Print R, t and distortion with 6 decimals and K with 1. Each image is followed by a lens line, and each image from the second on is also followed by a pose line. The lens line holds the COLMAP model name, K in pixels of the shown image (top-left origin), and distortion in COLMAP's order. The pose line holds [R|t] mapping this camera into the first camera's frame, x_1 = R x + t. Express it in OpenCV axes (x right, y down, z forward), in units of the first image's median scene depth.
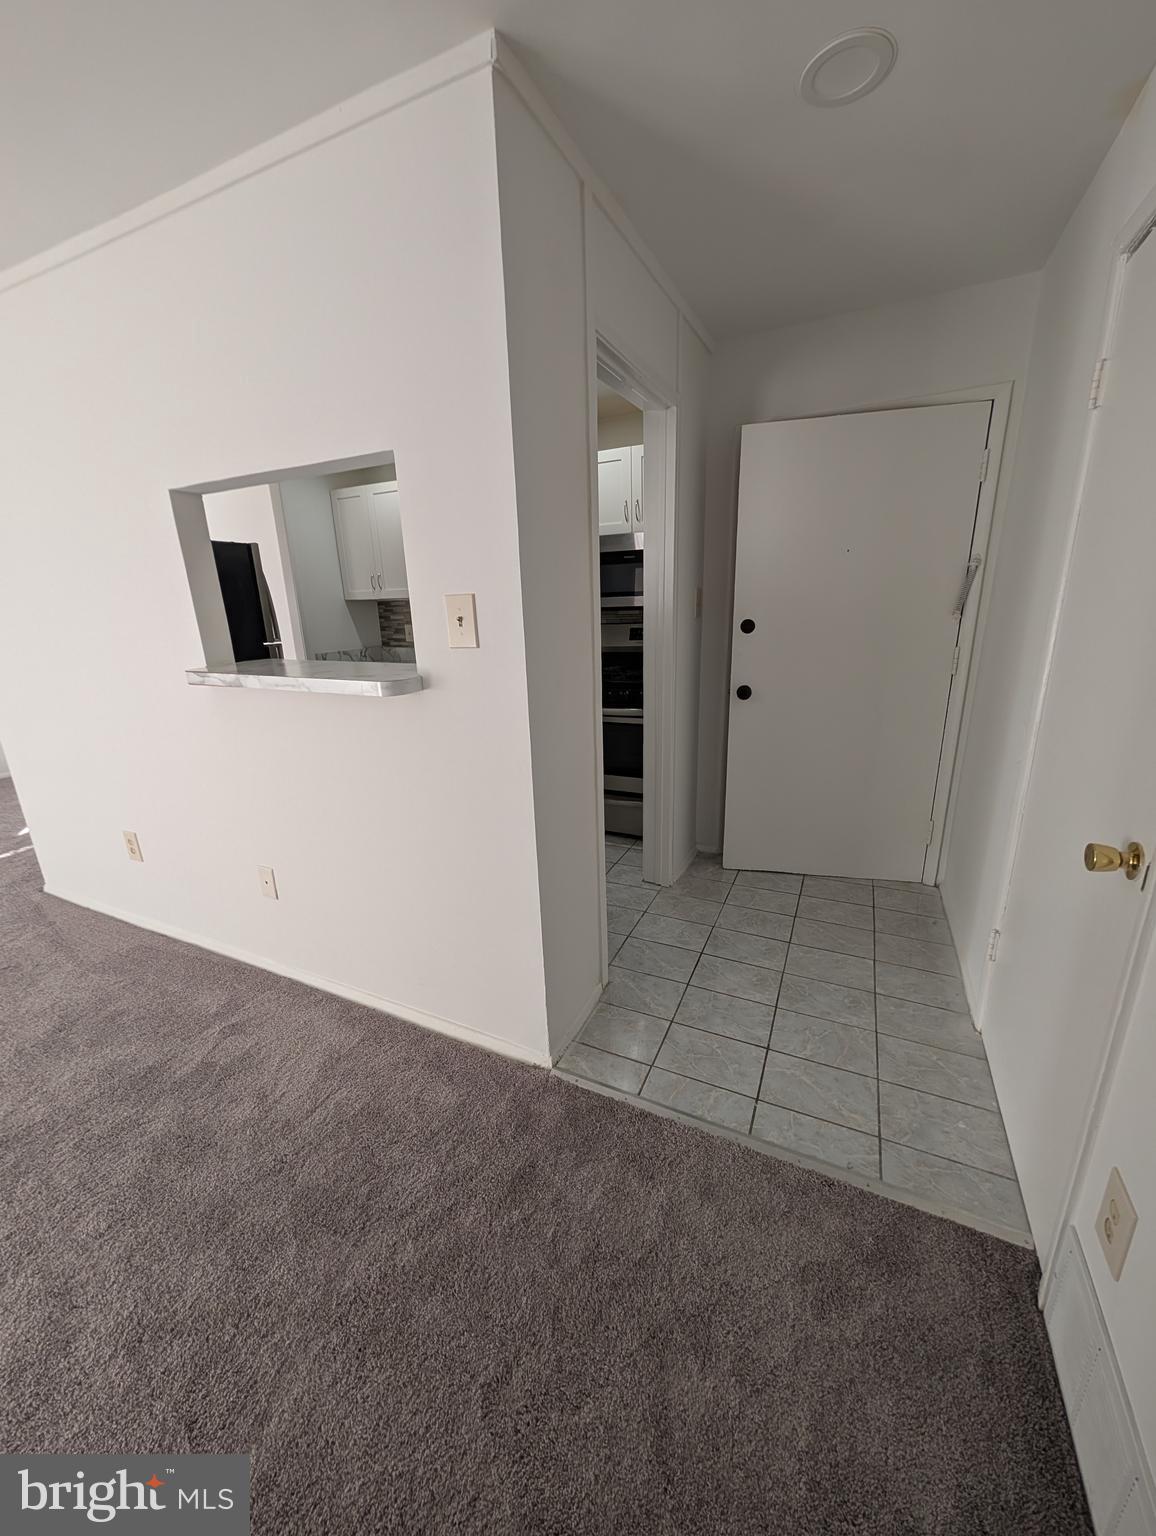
lens RADIAL K [[582.0, 0, 582.3], [0, 582.0, 765.6], [0, 0, 1]] dist [-0.000104, 0.000201]
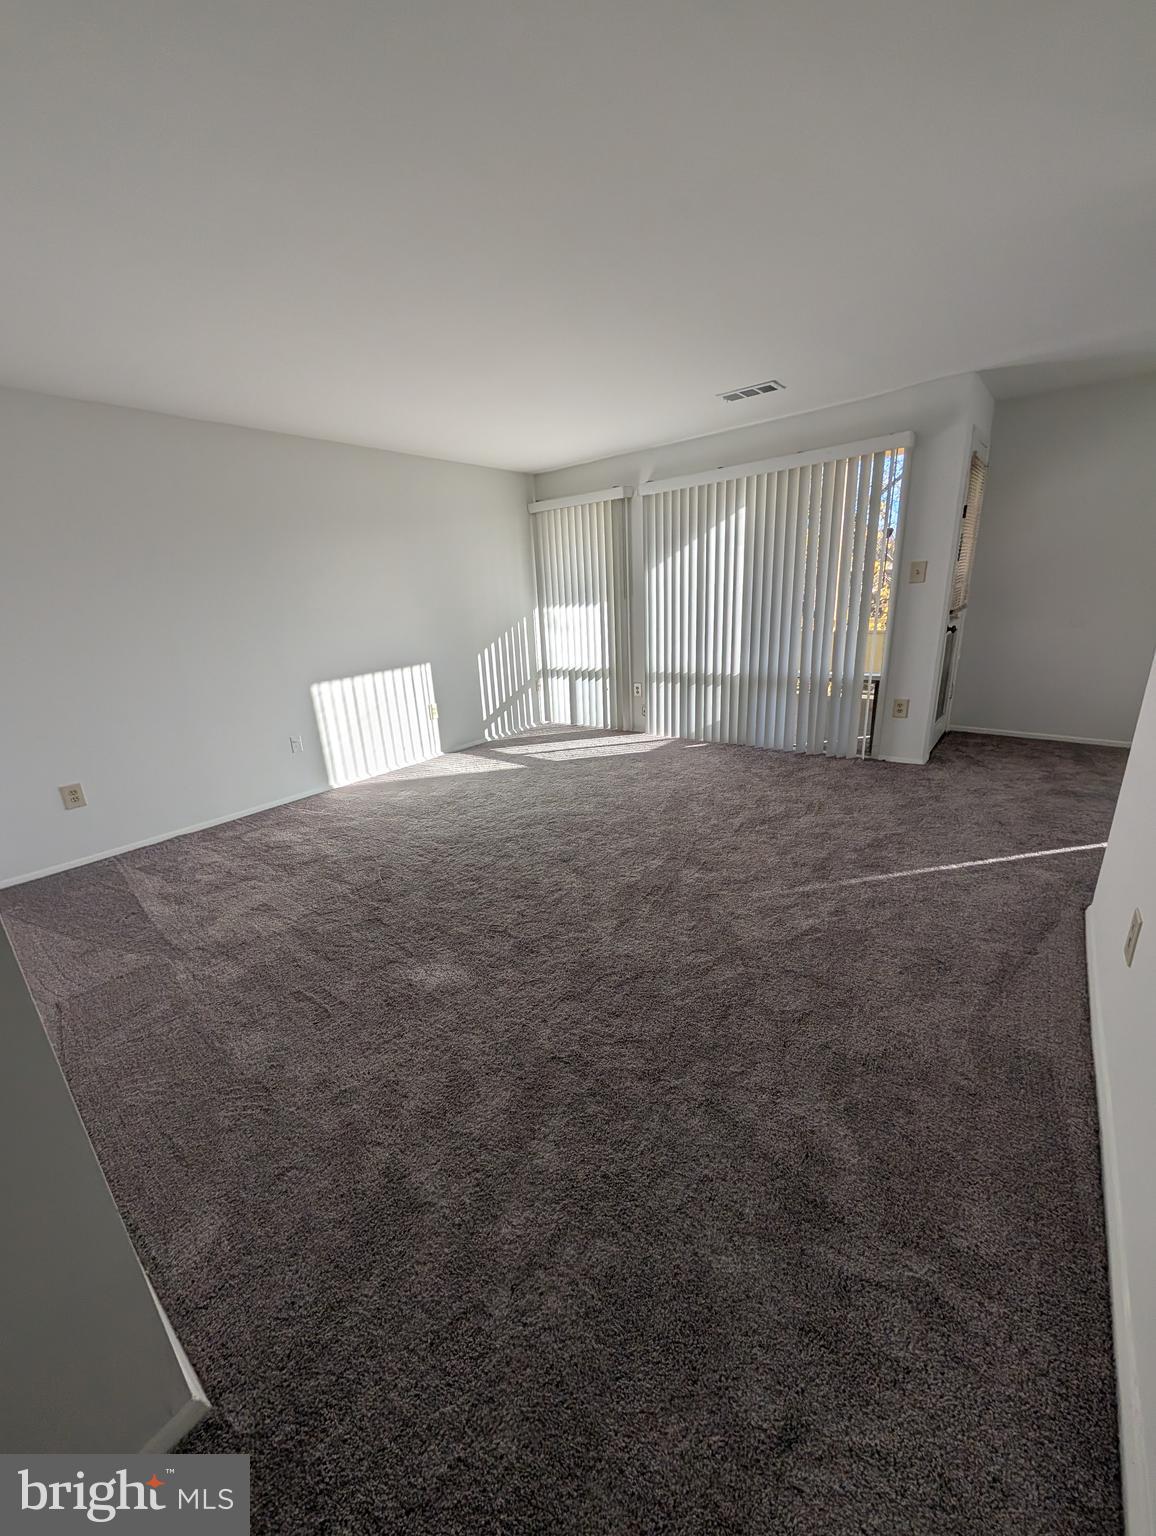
lens RADIAL K [[582.0, 0, 582.3], [0, 582.0, 765.6], [0, 0, 1]] dist [-0.000104, 0.000201]
pose [[-0.221315, 0.321134, -0.920811, -0.175281], [-0.219060, 0.903724, 0.367826, -0.162320], [0.950280, 0.283118, -0.129660, 0.623386]]
